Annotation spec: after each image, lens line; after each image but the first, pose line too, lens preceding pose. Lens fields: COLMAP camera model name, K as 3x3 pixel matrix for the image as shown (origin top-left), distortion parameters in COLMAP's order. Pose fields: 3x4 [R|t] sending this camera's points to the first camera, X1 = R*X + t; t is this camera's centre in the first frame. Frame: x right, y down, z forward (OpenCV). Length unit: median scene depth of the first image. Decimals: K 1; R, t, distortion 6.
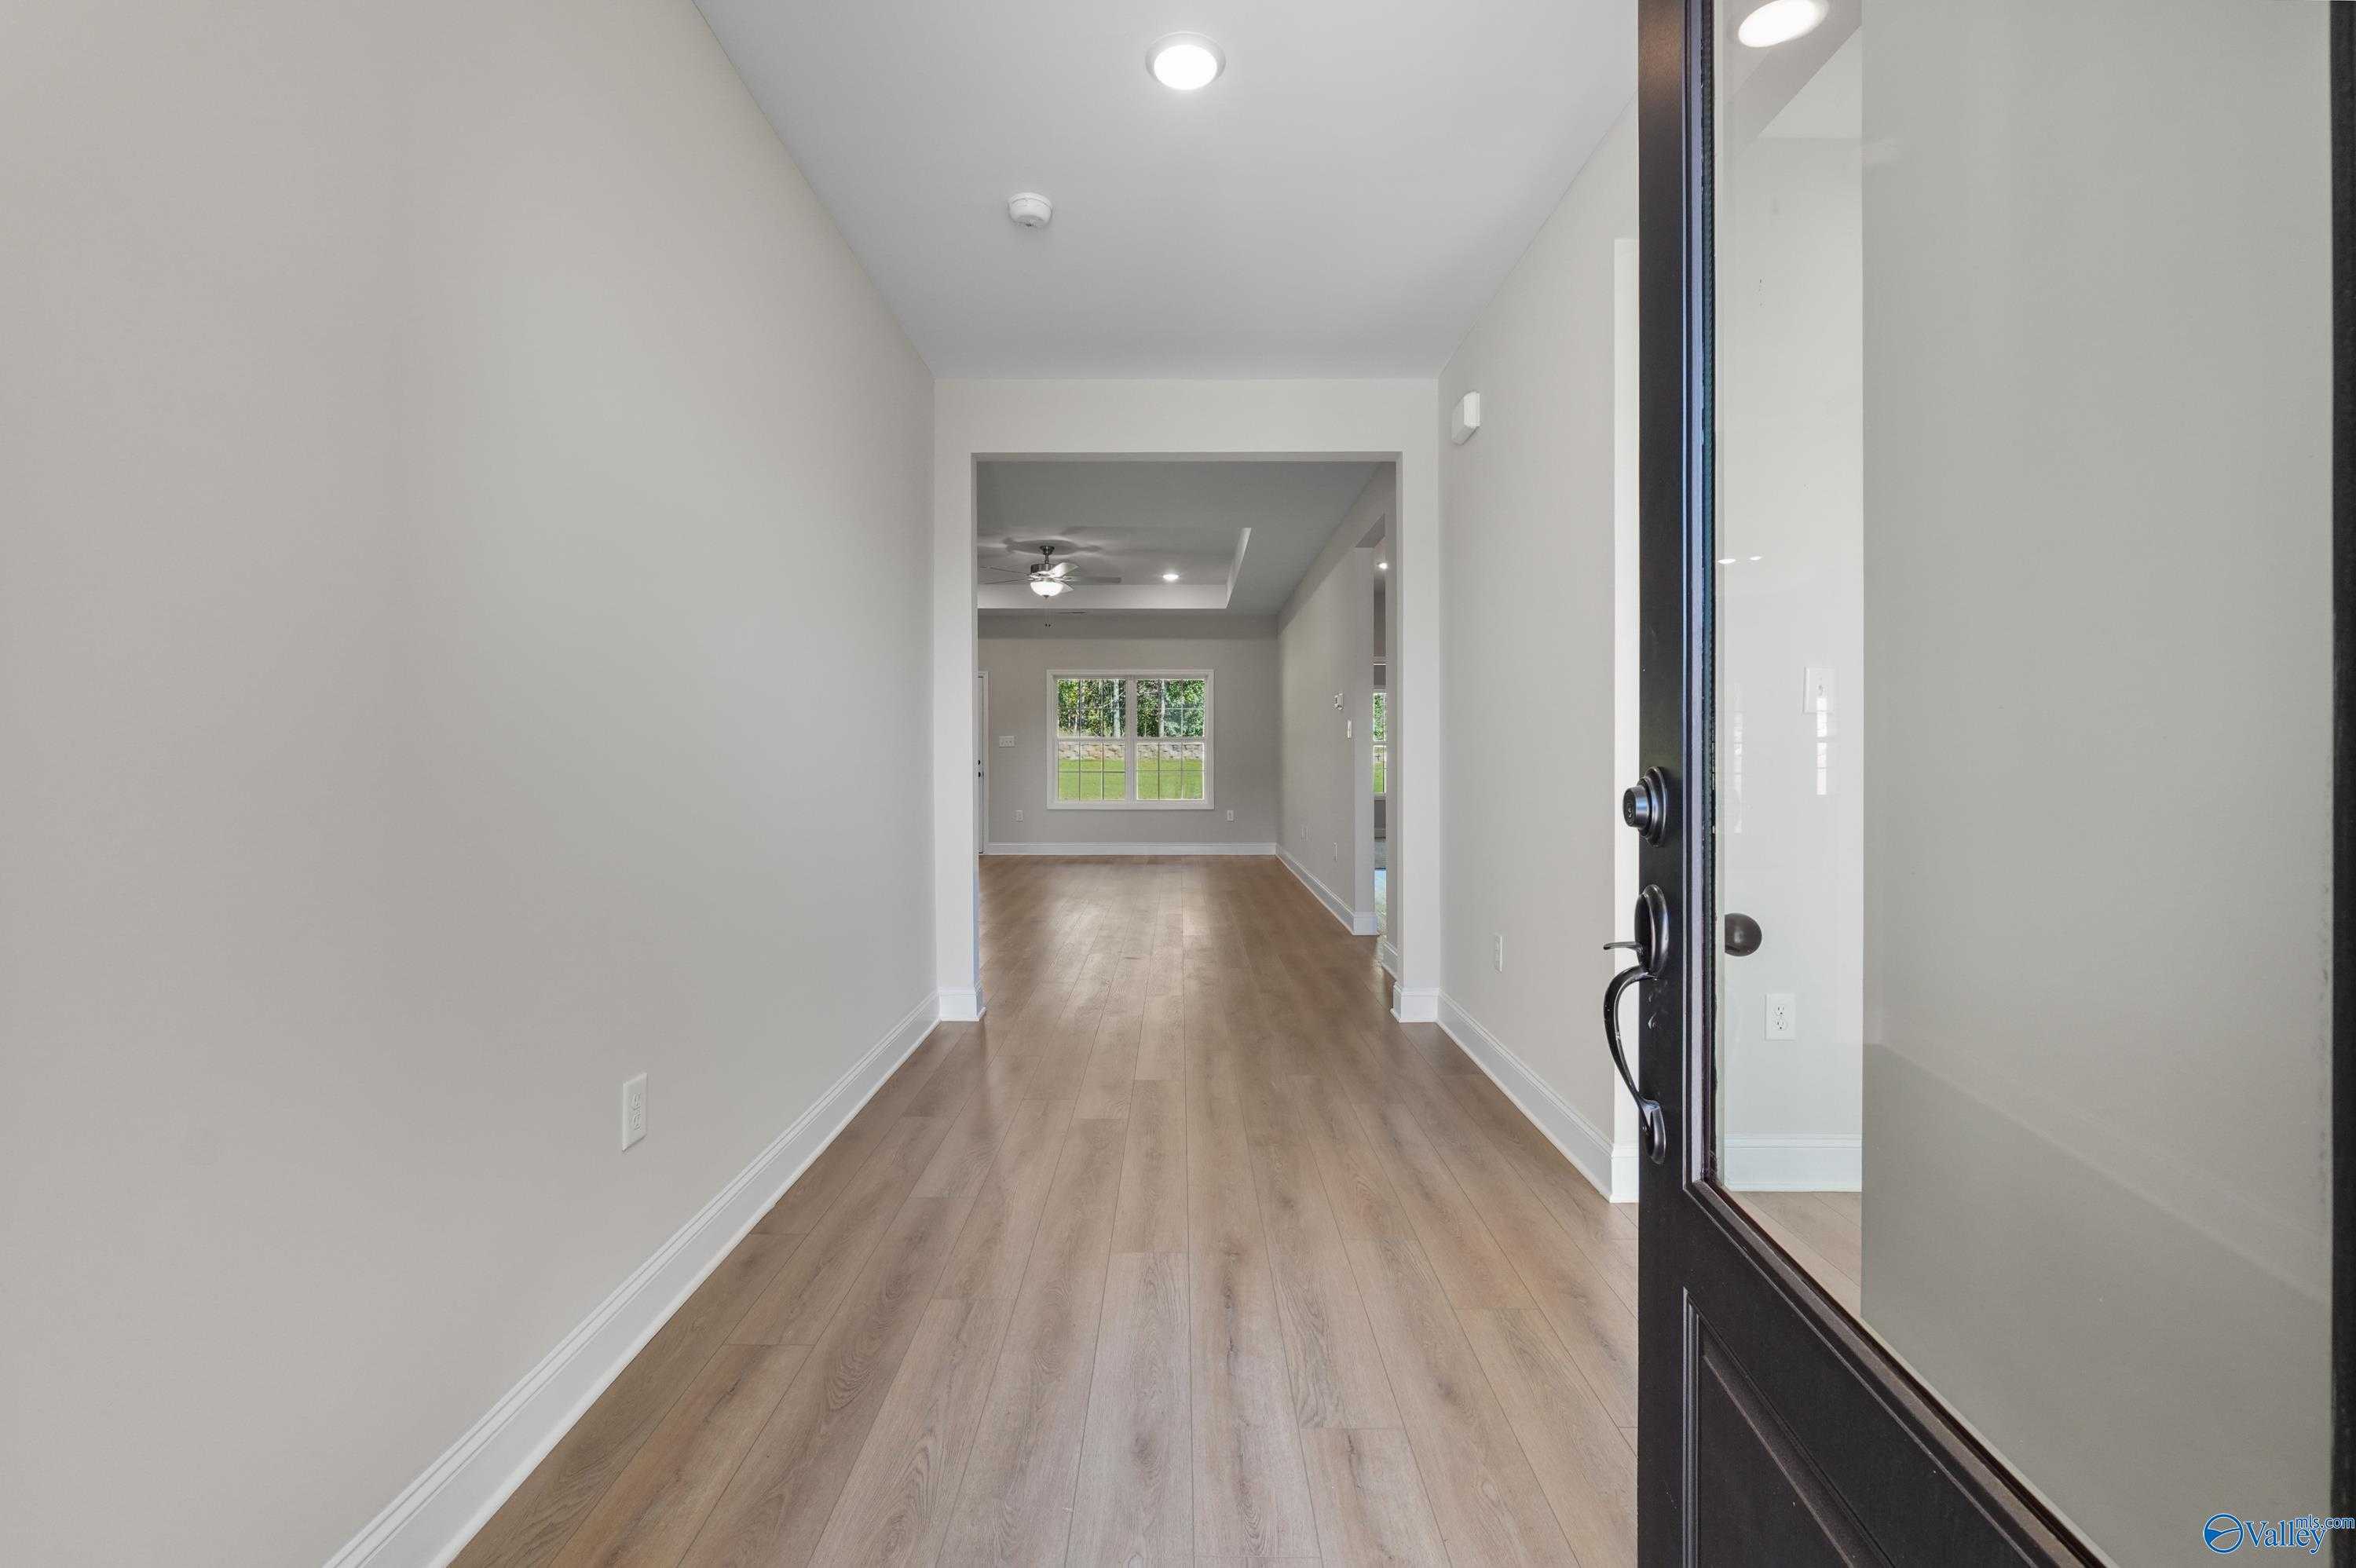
lens RADIAL K [[1021.0, 0, 1171.5], [0, 1021.0, 769.3], [0, 0, 1]] dist [-0.006794, -0.000172]
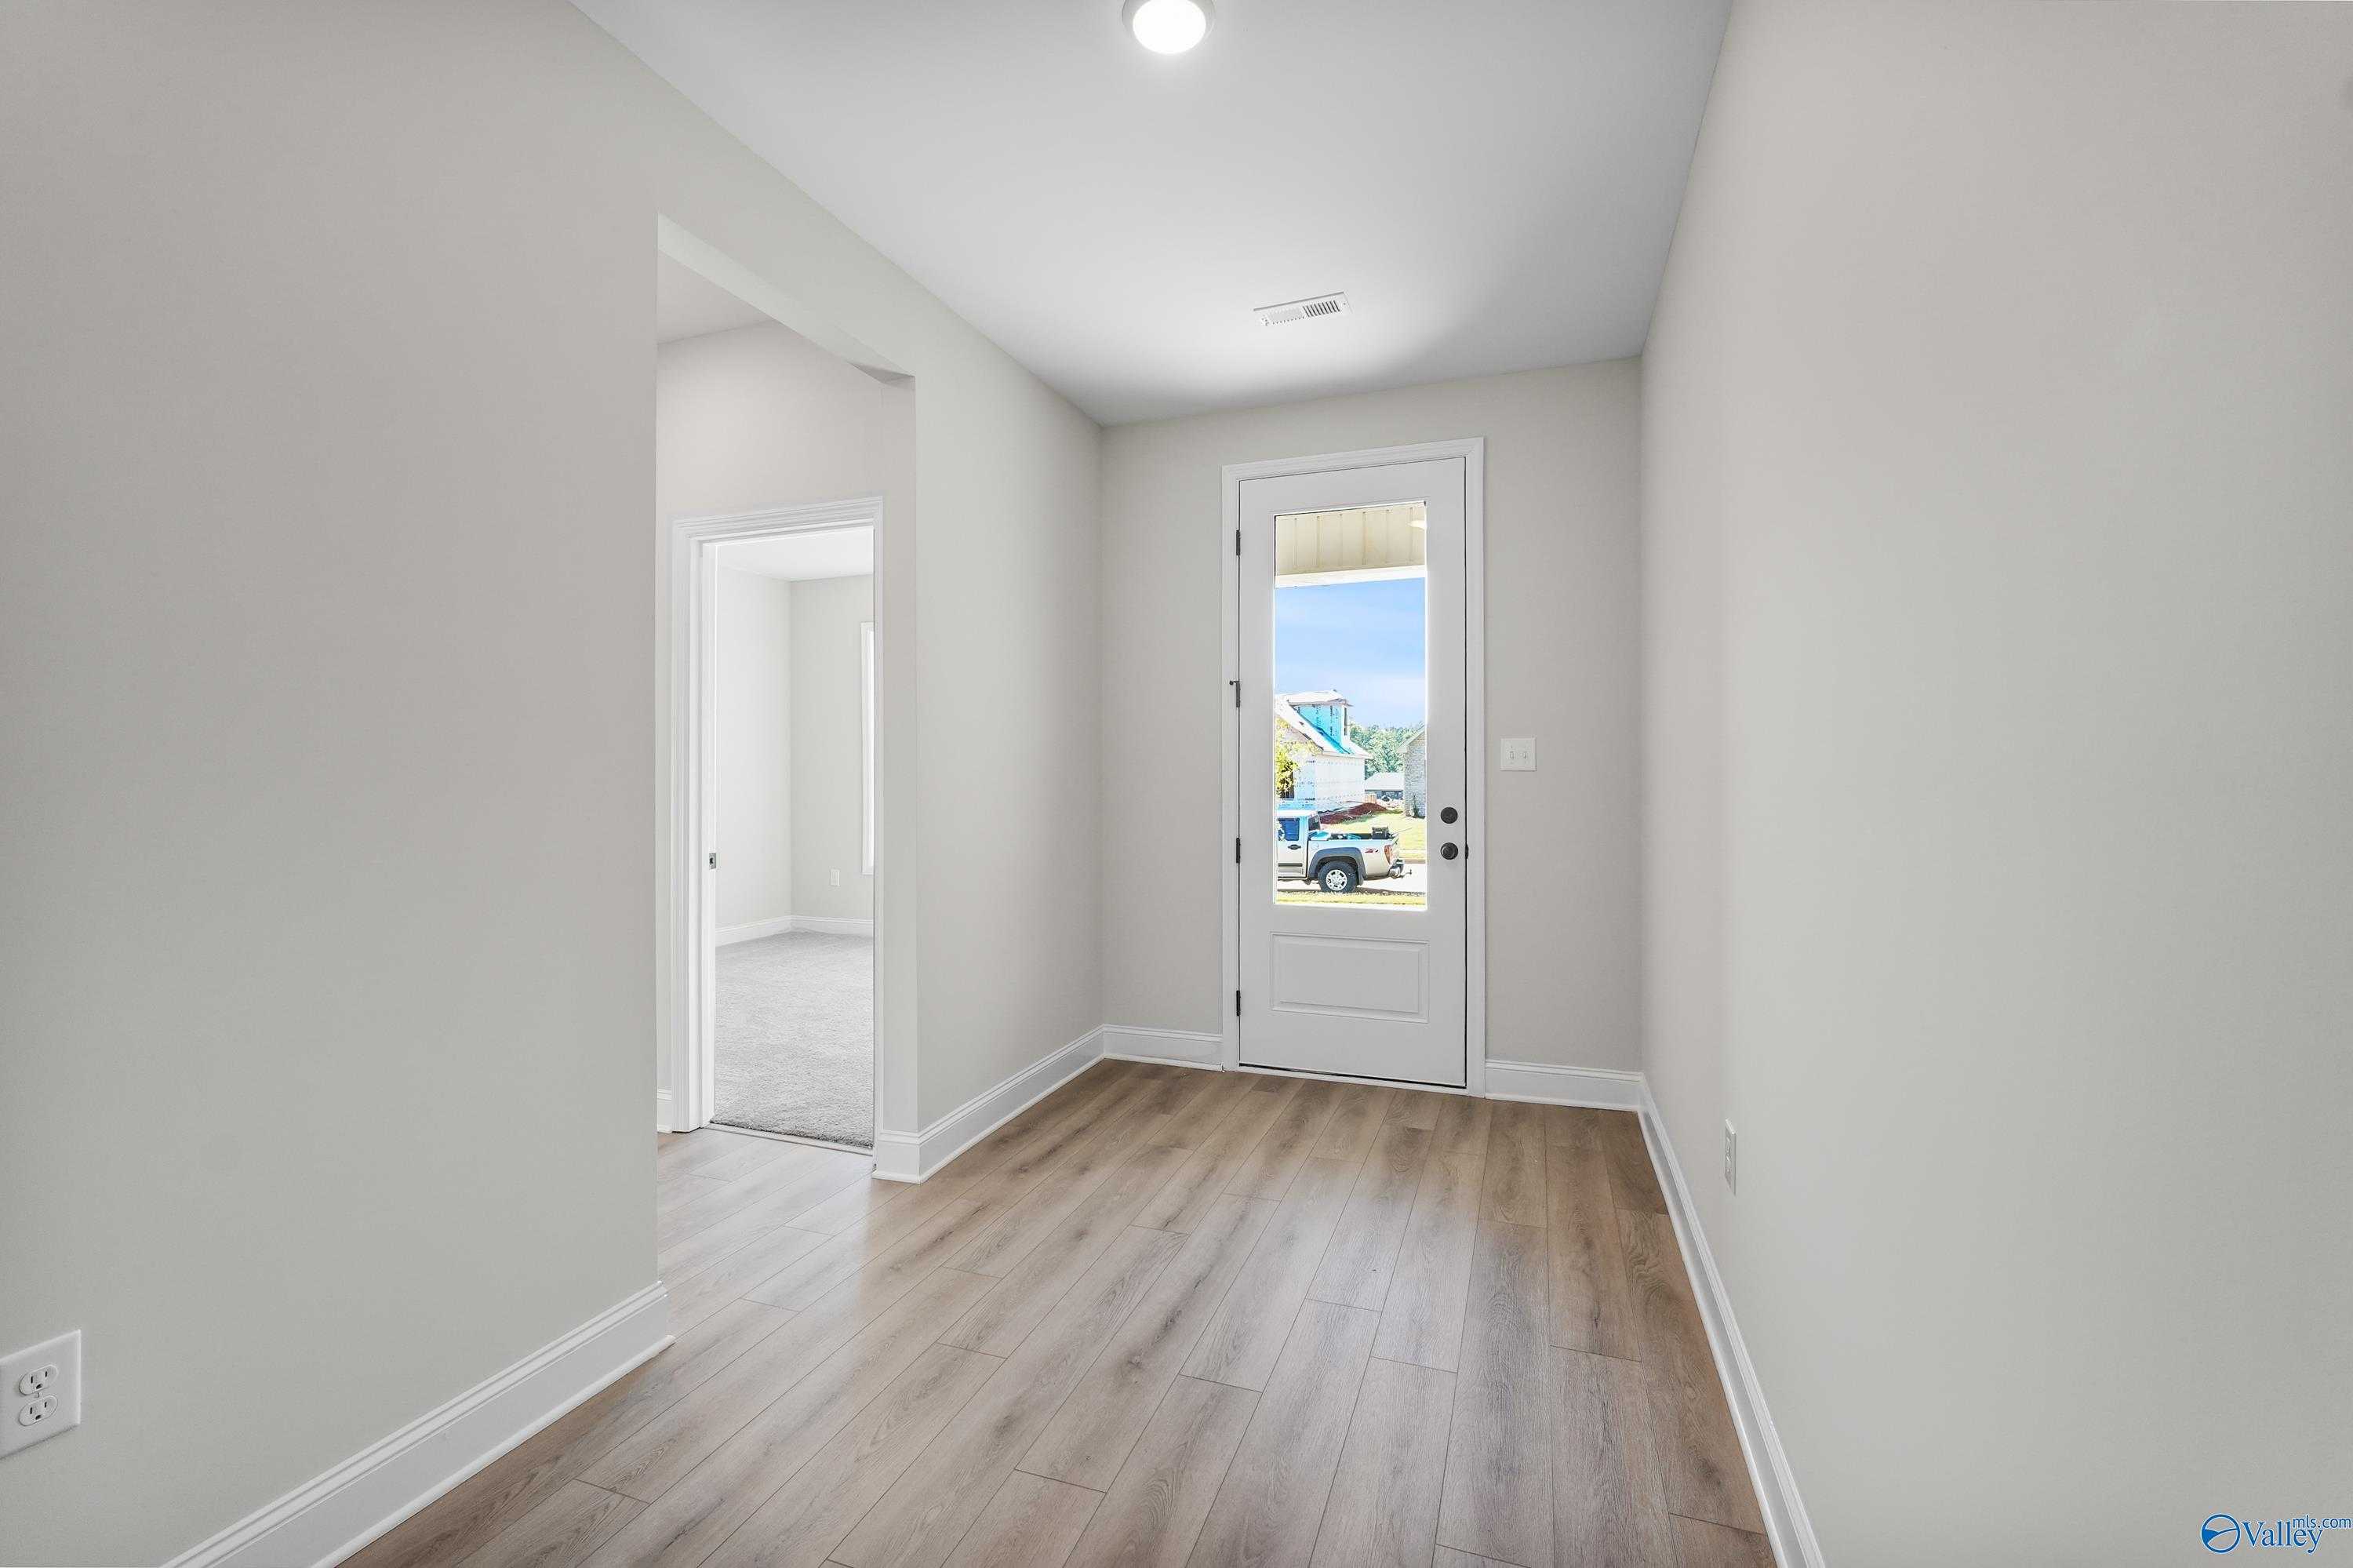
lens RADIAL K [[1019.9, 0, 1169.6], [0, 1019.9, 786.1], [0, 0, 1]] dist [-0.006794, -0.000172]
pose [[-0.944068, -0.002606, 0.329739, -0.308898], [0.003910, 0.999810, 0.019098, -0.071747], [-0.329726, 0.019319, -0.943879, 2.100164]]
